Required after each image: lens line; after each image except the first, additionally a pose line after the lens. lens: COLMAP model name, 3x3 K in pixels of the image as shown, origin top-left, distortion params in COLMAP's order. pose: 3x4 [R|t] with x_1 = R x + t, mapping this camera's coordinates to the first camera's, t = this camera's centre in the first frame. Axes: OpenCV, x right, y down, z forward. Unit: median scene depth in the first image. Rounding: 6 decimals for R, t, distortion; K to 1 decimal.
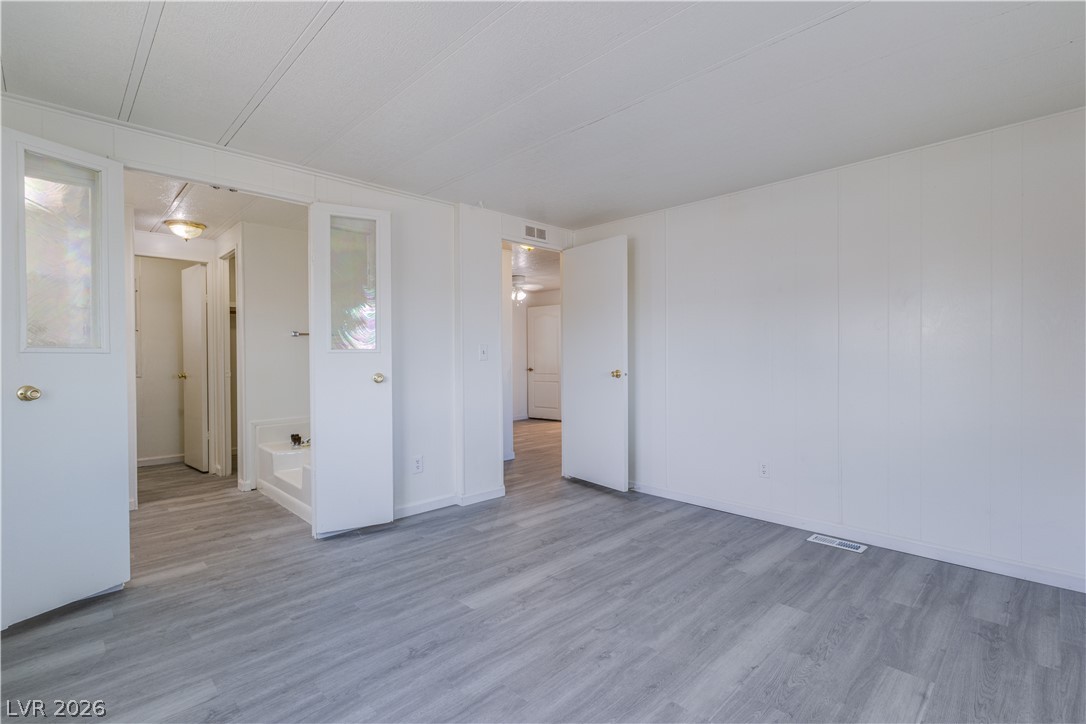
lens RADIAL K [[502.2, 0, 550.3], [0, 502.2, 359.6], [0, 0, 1]] dist [0.000284, -0.000220]
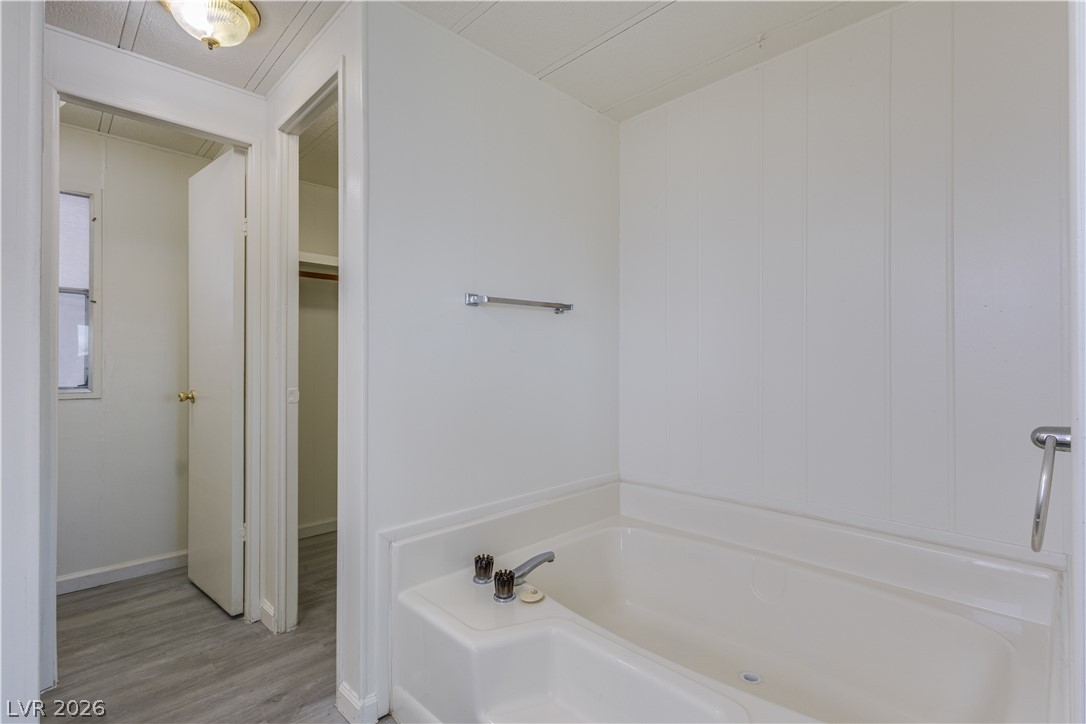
lens RADIAL K [[502.2, 0, 549.0], [0, 502.2, 359.7], [0, 0, 1]] dist [0.000284, -0.000220]
pose [[0.999907, 0.009014, 0.010219, -0.906448], [-0.008920, 0.999917, -0.009258, -0.002790], [-0.010302, 0.009166, 0.999905, 1.195359]]
